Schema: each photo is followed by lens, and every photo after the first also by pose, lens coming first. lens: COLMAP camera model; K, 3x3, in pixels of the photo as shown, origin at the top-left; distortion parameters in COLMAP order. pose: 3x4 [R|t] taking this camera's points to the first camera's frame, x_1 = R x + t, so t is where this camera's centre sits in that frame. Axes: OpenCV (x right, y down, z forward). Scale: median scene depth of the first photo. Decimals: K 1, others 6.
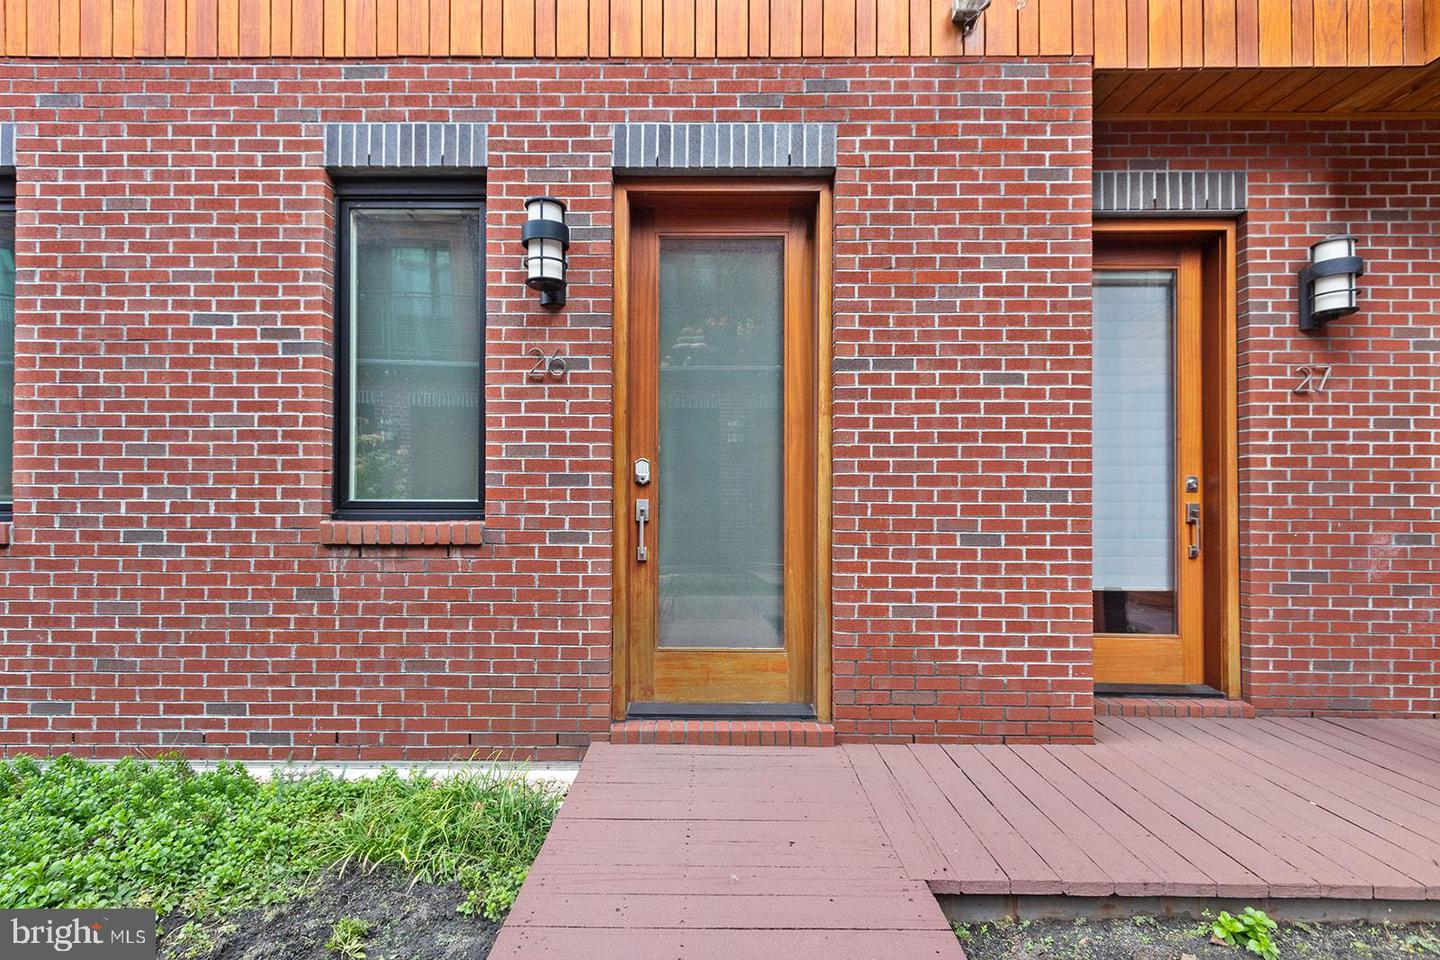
lens RADIAL K [[686.0, 0, 713.3], [0, 686.0, 491.4], [0, 0, 1]] dist [0.003695, -0.001136]
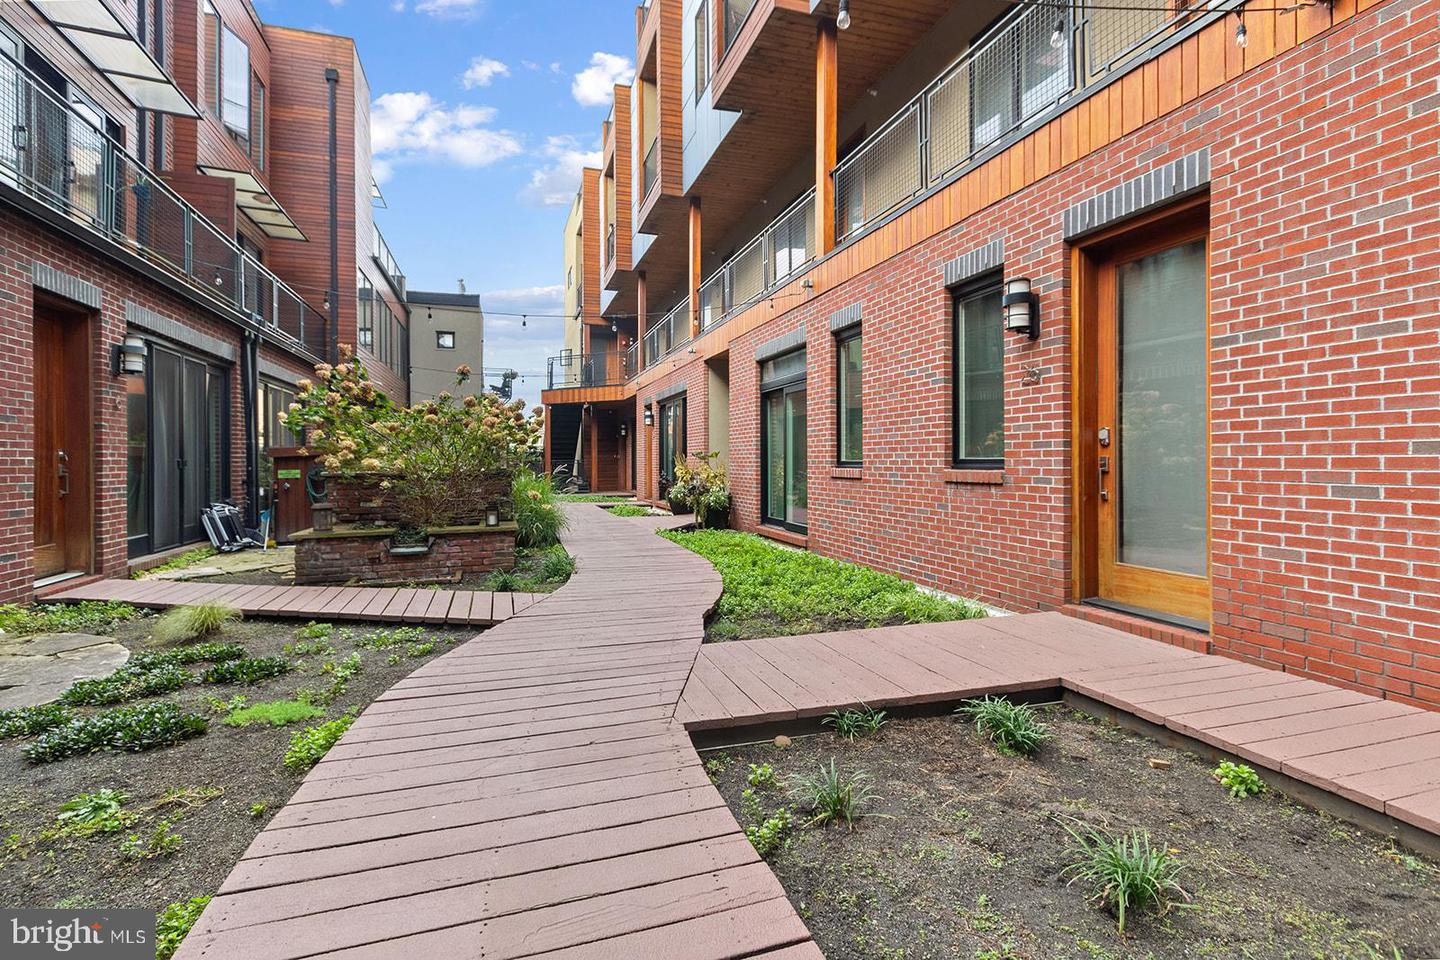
lens RADIAL K [[686.0, 0, 722.2], [0, 686.0, 468.4], [0, 0, 1]] dist [0.003695, -0.001136]
pose [[0.320205, 0.004795, -0.947336, 1.057378], [0.012495, 0.999879, 0.009284, 0.014449], [0.947266, -0.014810, 0.320106, -0.216787]]
